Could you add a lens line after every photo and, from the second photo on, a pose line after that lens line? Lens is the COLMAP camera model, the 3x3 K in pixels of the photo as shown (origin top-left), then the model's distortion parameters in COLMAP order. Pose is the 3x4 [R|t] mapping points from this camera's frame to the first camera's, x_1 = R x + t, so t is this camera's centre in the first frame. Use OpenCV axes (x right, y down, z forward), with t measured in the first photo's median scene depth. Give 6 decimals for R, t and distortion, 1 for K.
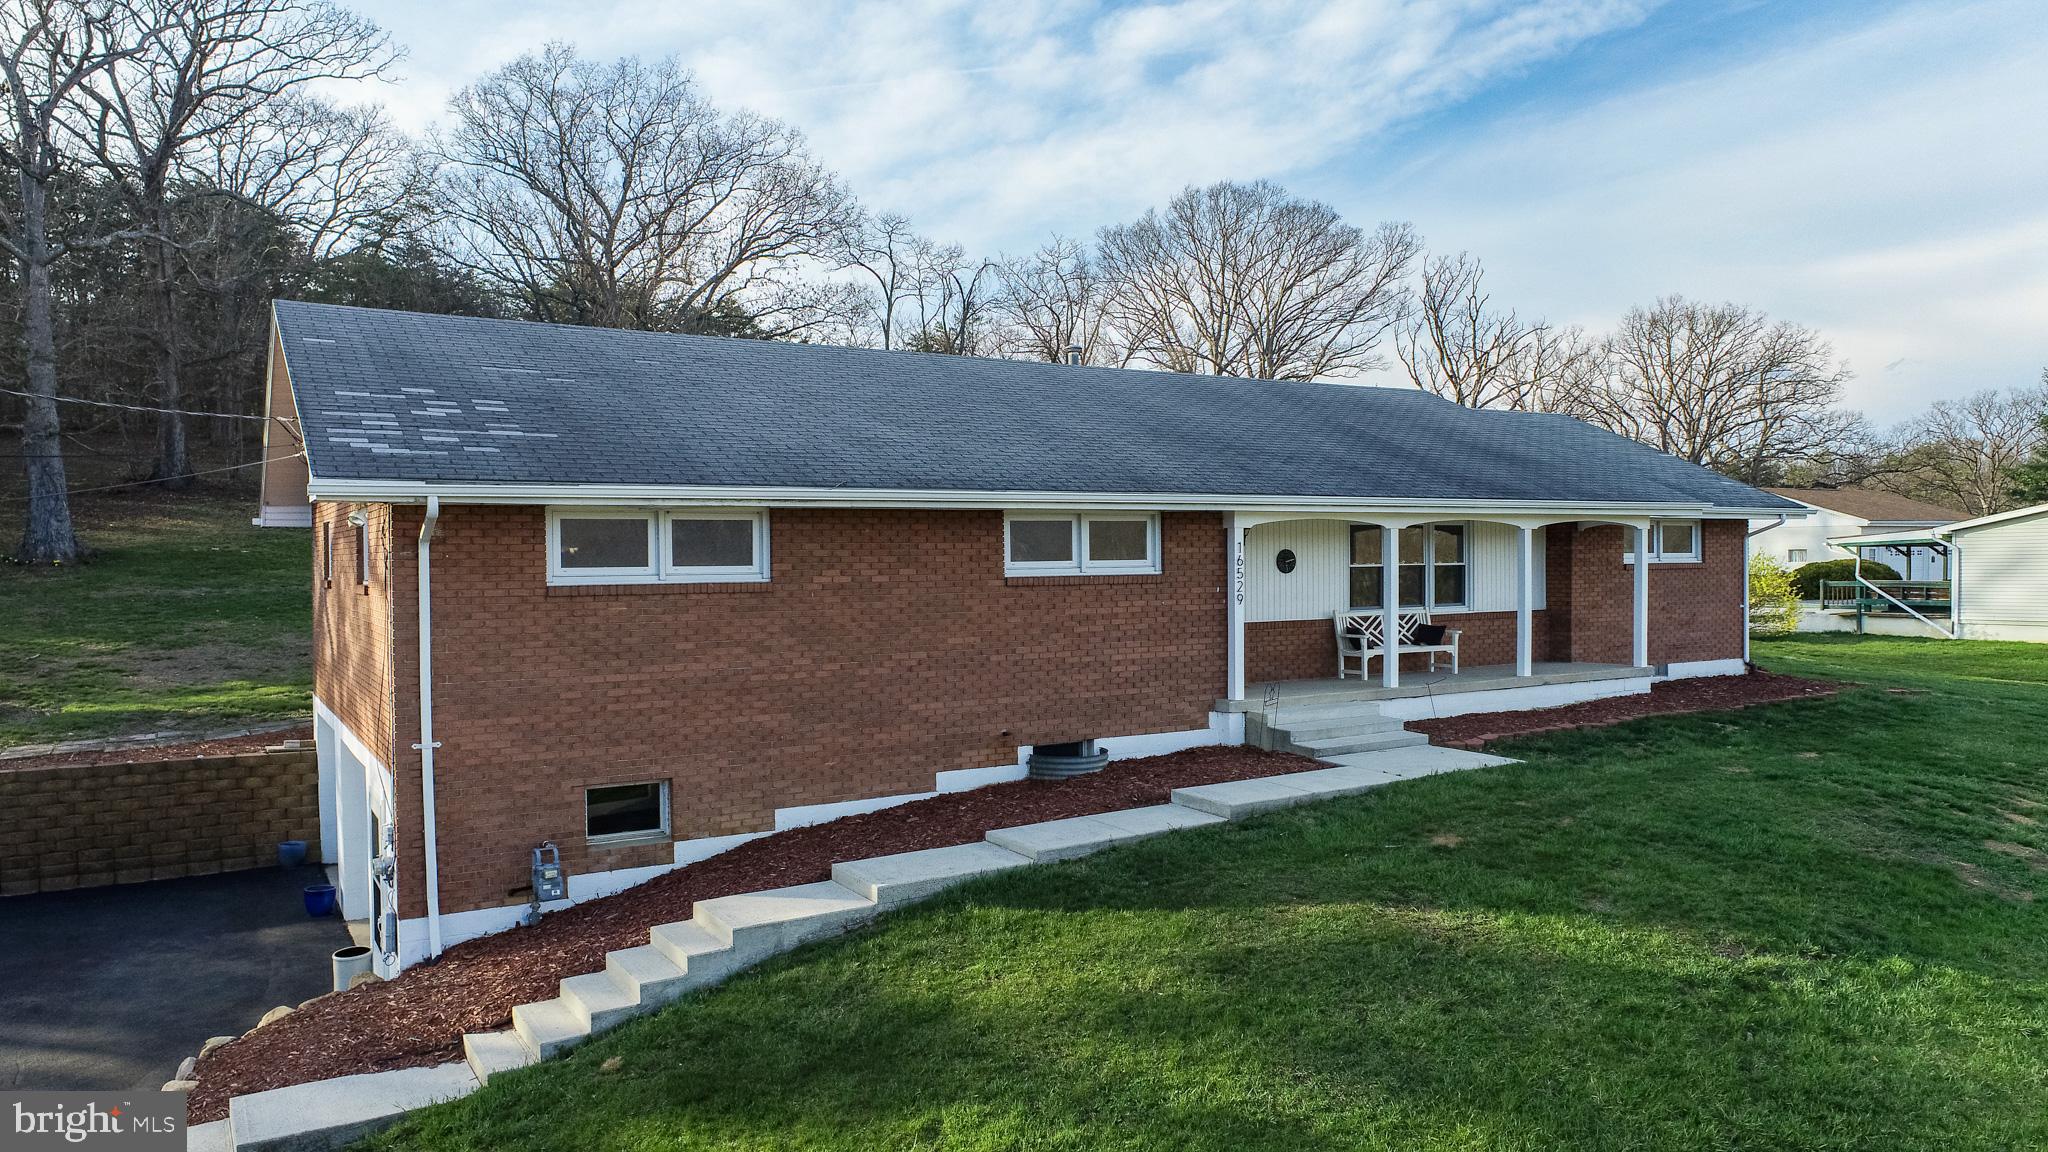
lens RADIAL K [[1386.6, 0, 1018.7], [0, 1386.6, 577.4], [0, 0, 1]] dist [-0.016002, 0.008724]
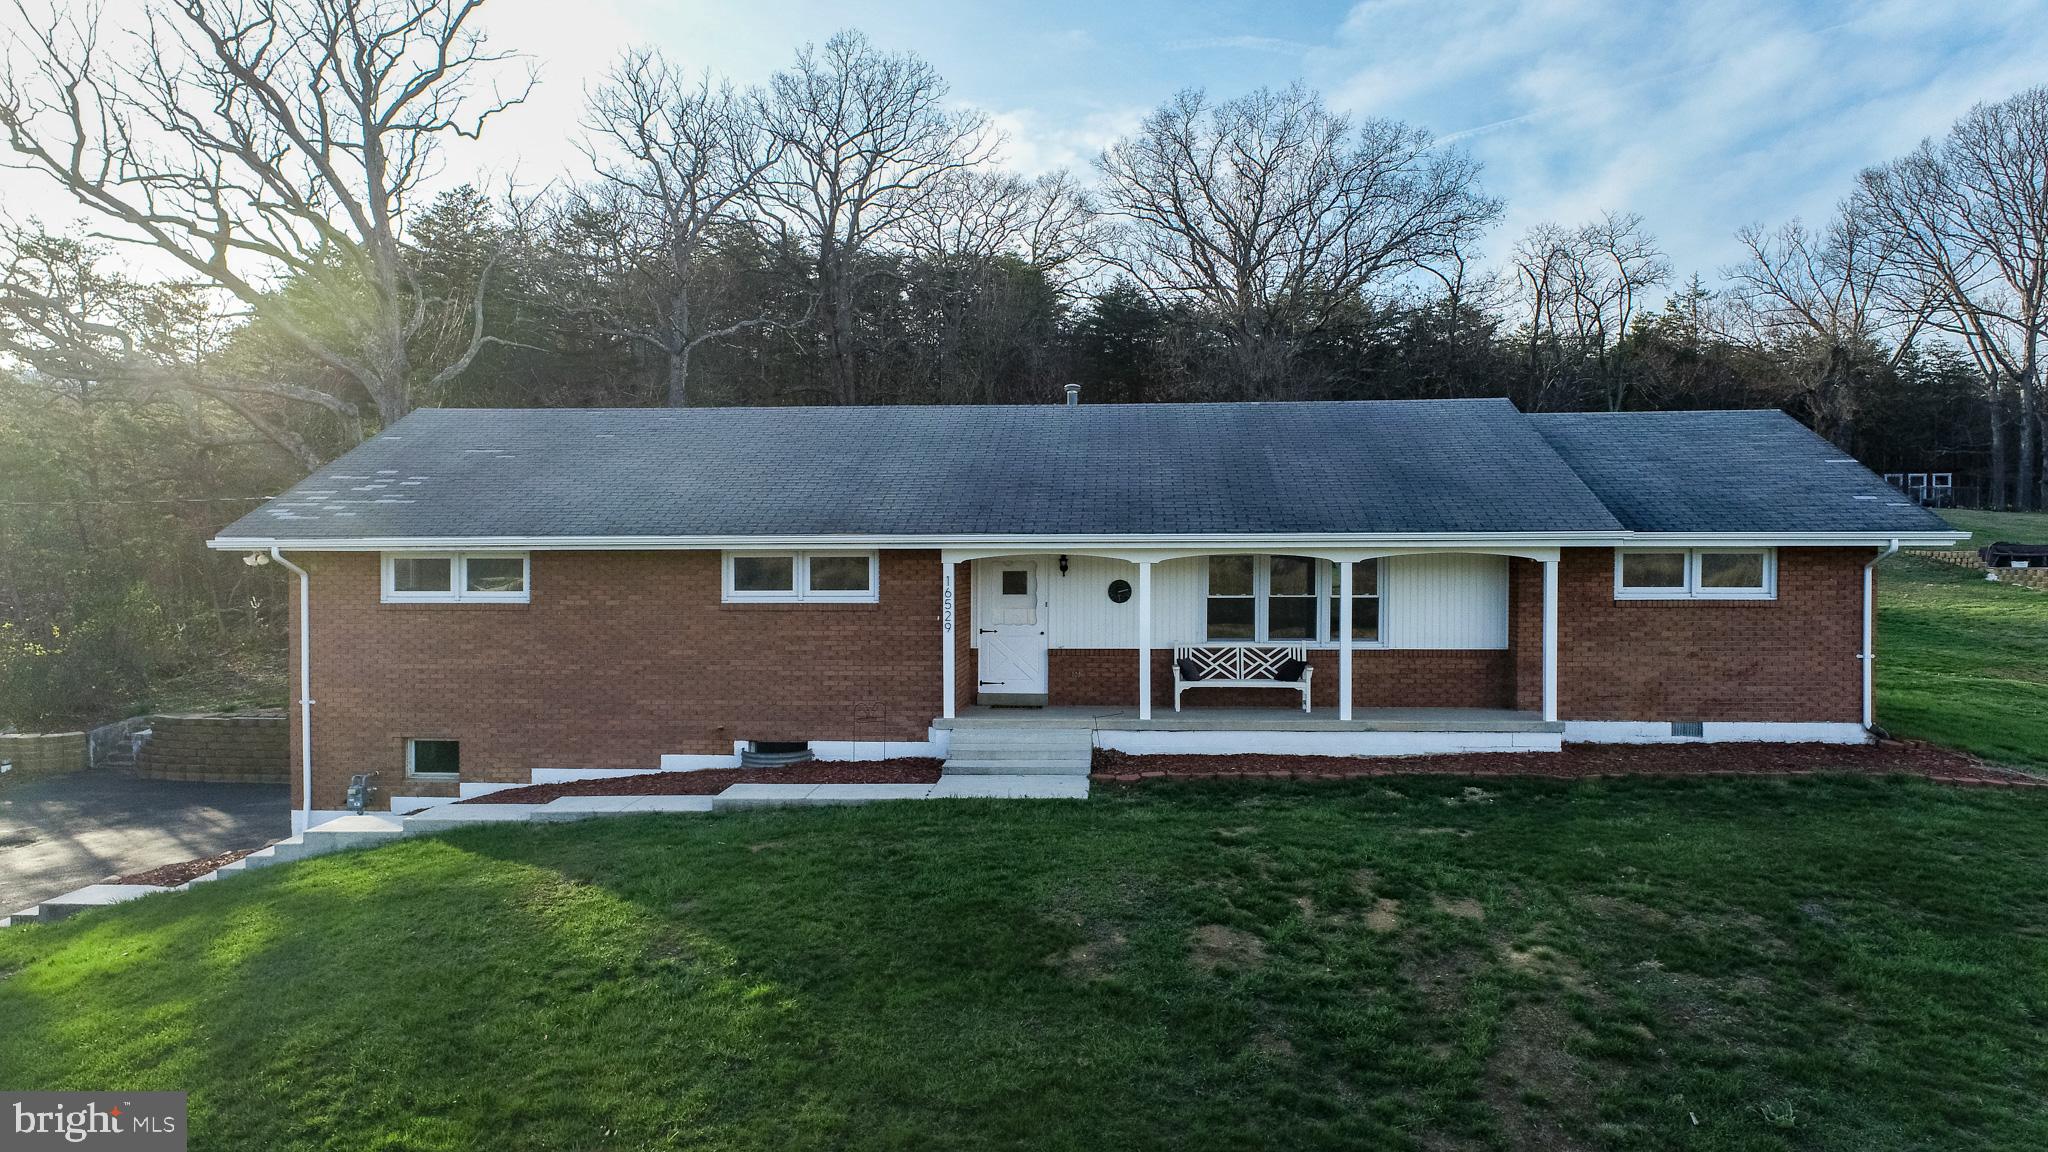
lens RADIAL K [[1389.2, 0, 1018.6], [0, 1389.2, 574.2], [0, 0, 1]] dist [-0.016899, 0.010298]
pose [[0.815313, 0.015690, -0.578807, 0.951557], [-0.014152, 0.999874, 0.007168, -0.039752], [0.578847, 0.002347, 0.815433, 0.146323]]
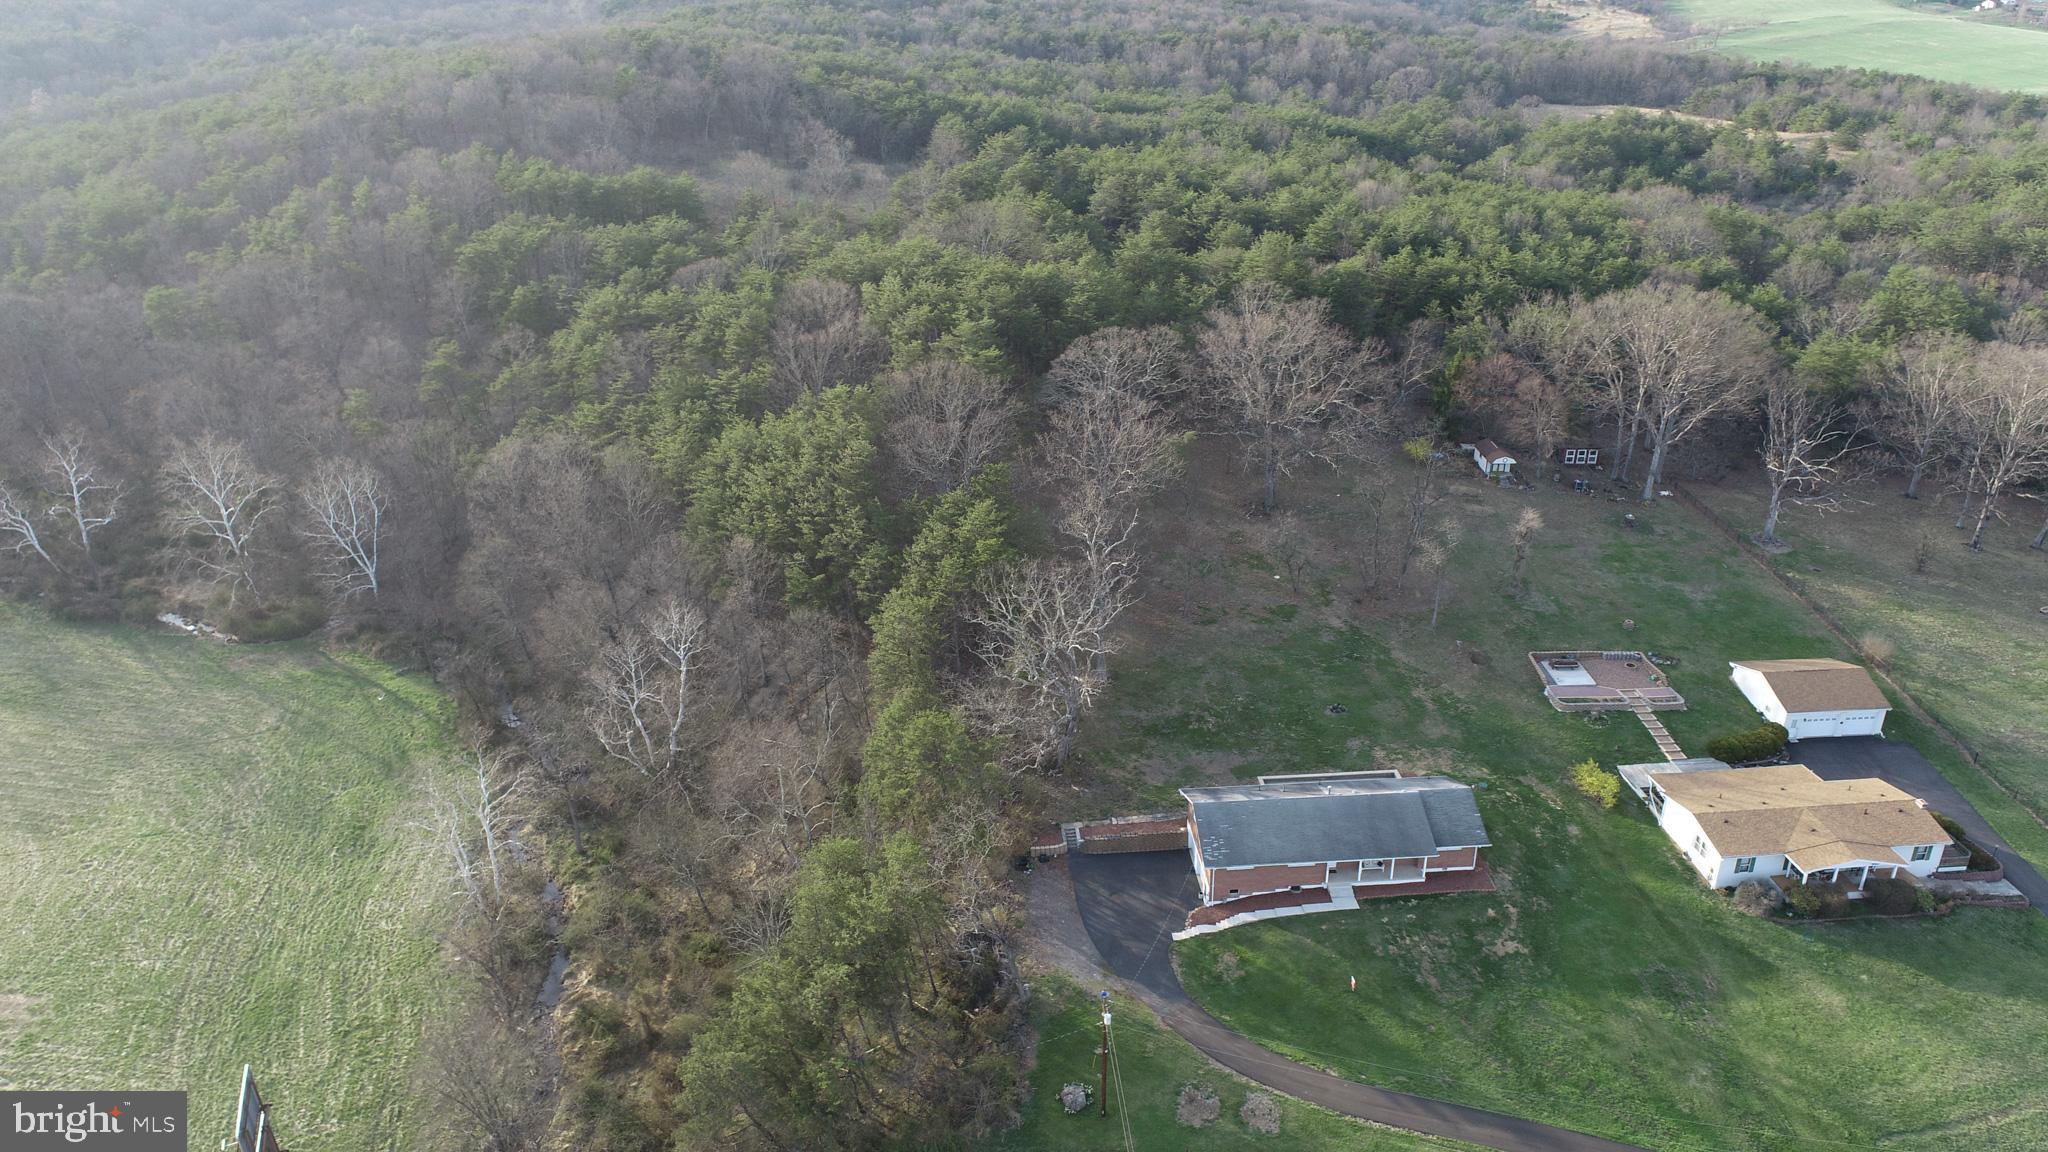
lens RADIAL K [[1389.2, 0, 1018.6], [0, 1389.2, 574.2], [0, 0, 1]] dist [-0.016899, 0.010298]
pose [[0.891155, 0.184865, -0.414327, 1.476668], [-0.001586, 0.914486, 0.404615, -4.395892], [0.453695, -0.359918, 0.815242, -5.058012]]
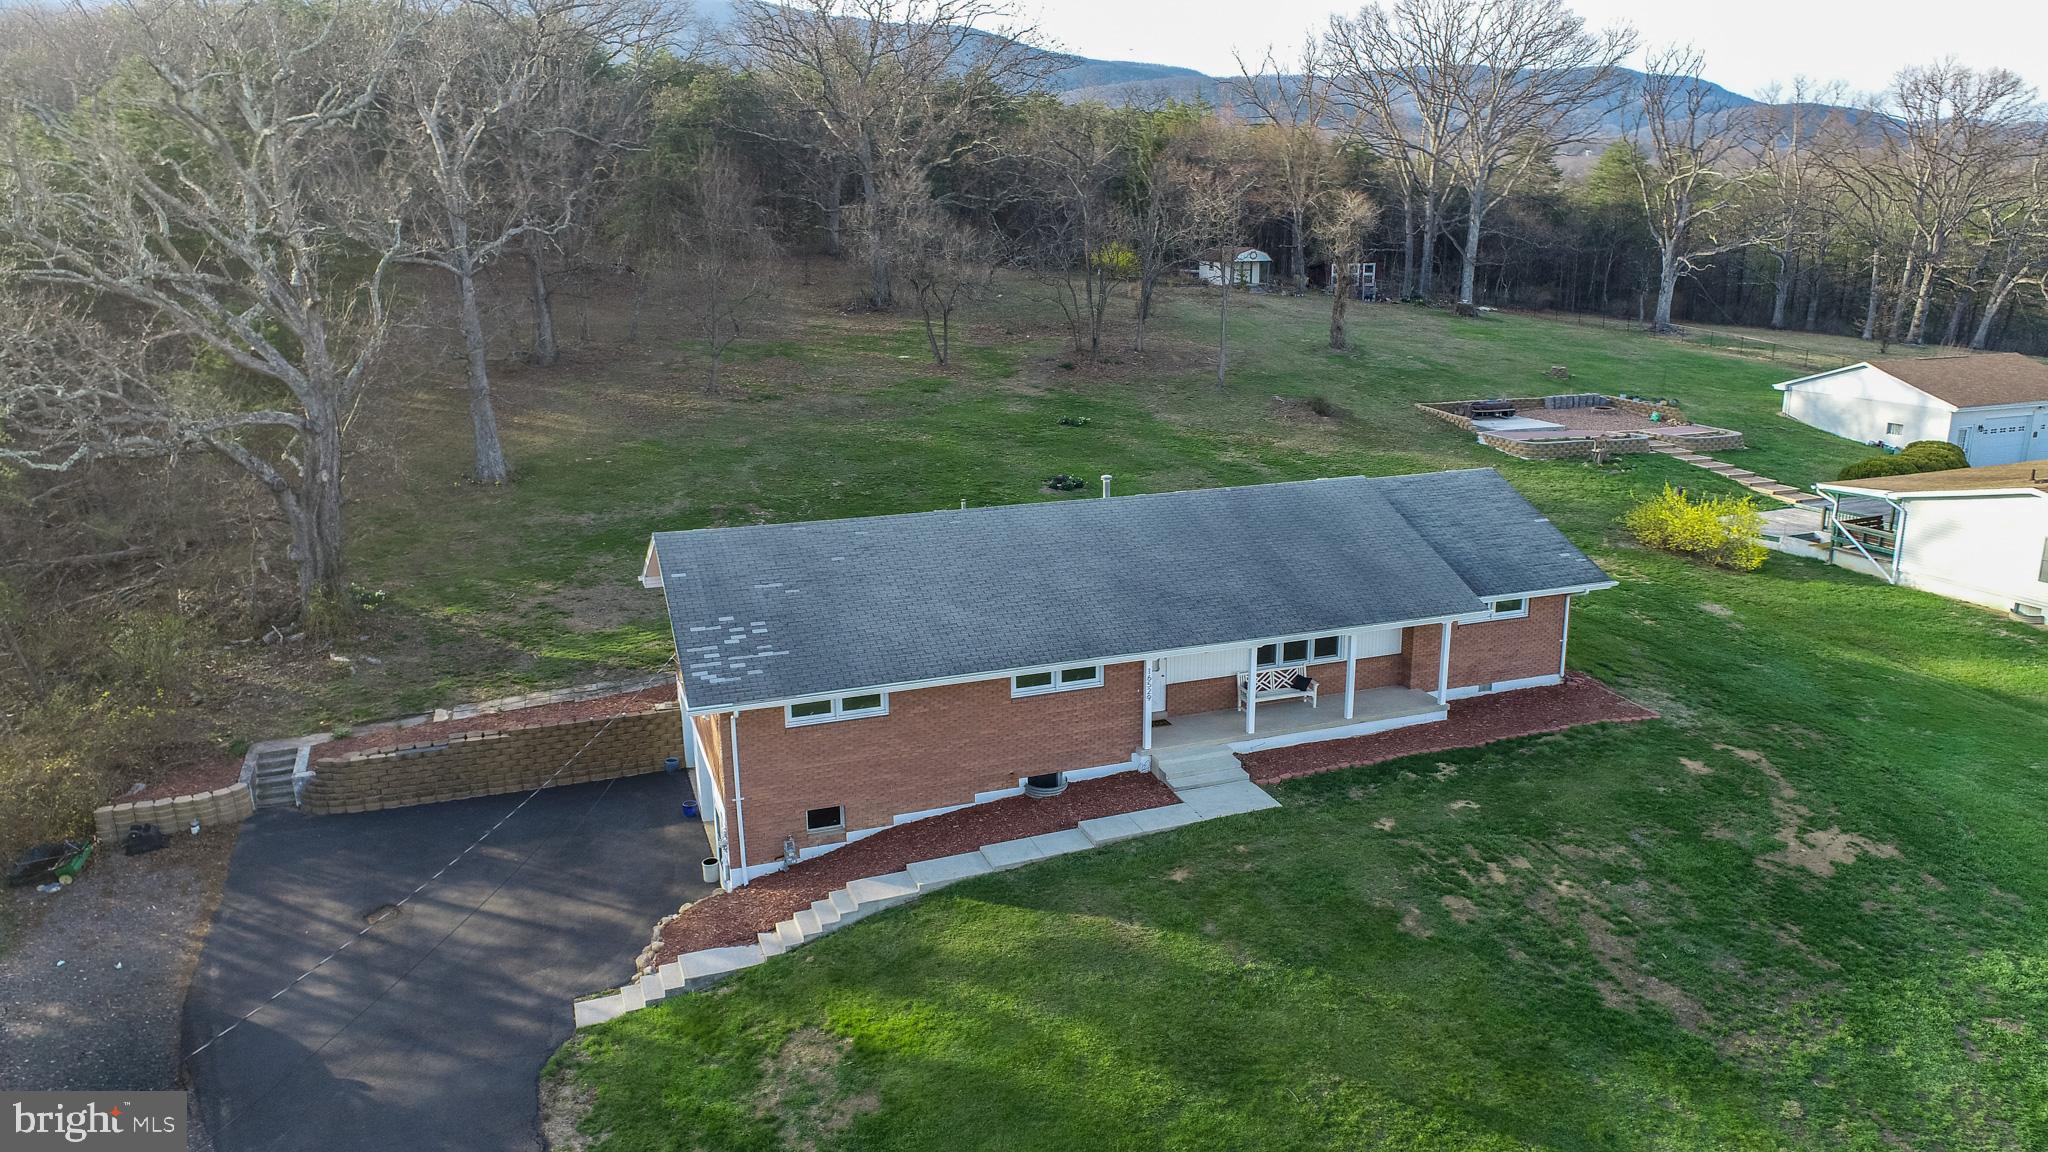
lens RADIAL K [[1386.6, 0, 1018.7], [0, 1386.6, 577.4], [0, 0, 1]] dist [-0.016002, 0.008724]
pose [[0.980156, 0.047047, -0.192561, 0.379619], [0.000504, 0.970833, 0.239758, -0.654743], [0.198225, -0.235097, 0.951544, -0.845008]]
